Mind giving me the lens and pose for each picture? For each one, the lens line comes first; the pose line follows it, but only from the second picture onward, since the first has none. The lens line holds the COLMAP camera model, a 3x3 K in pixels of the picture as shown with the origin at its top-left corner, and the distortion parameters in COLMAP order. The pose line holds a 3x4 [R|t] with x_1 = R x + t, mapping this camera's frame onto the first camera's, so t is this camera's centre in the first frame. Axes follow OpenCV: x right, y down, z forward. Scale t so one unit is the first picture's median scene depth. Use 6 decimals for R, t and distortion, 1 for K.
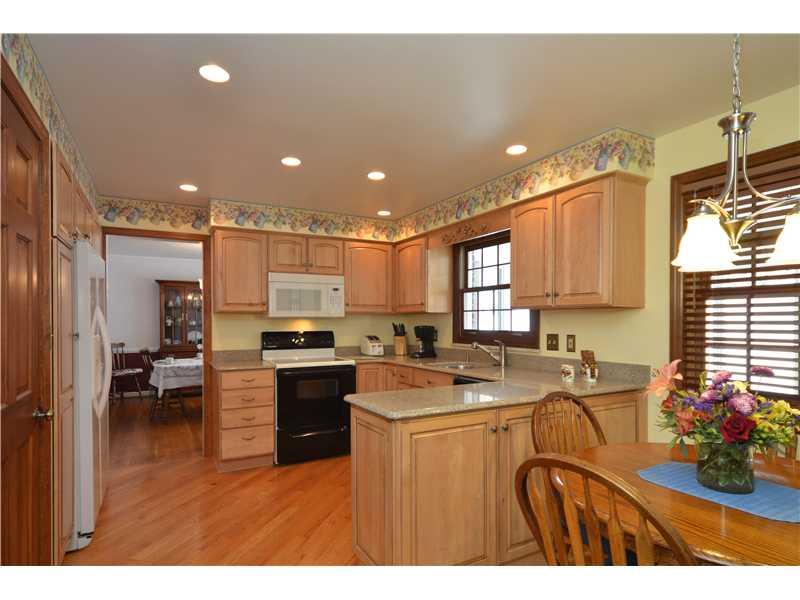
lens RADIAL K [[443.2, 0, 399.1], [0, 443.2, 322.1], [0, 0, 1]] dist [0.000555, -0.000004]
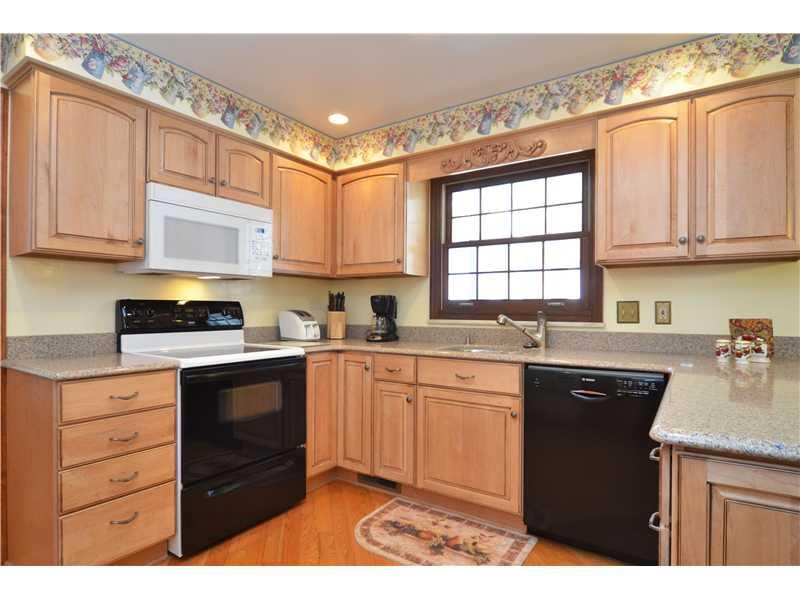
lens RADIAL K [[450.0, 0, 391.2], [0, 450.0, 306.1], [0, 0, 1]] dist [-0.014414, -0.000170]
pose [[0.896410, 0.008405, 0.443147, -0.259126], [-0.004780, 0.999945, -0.009296, 0.033773], [-0.443201, 0.006215, 0.896401, 0.389457]]
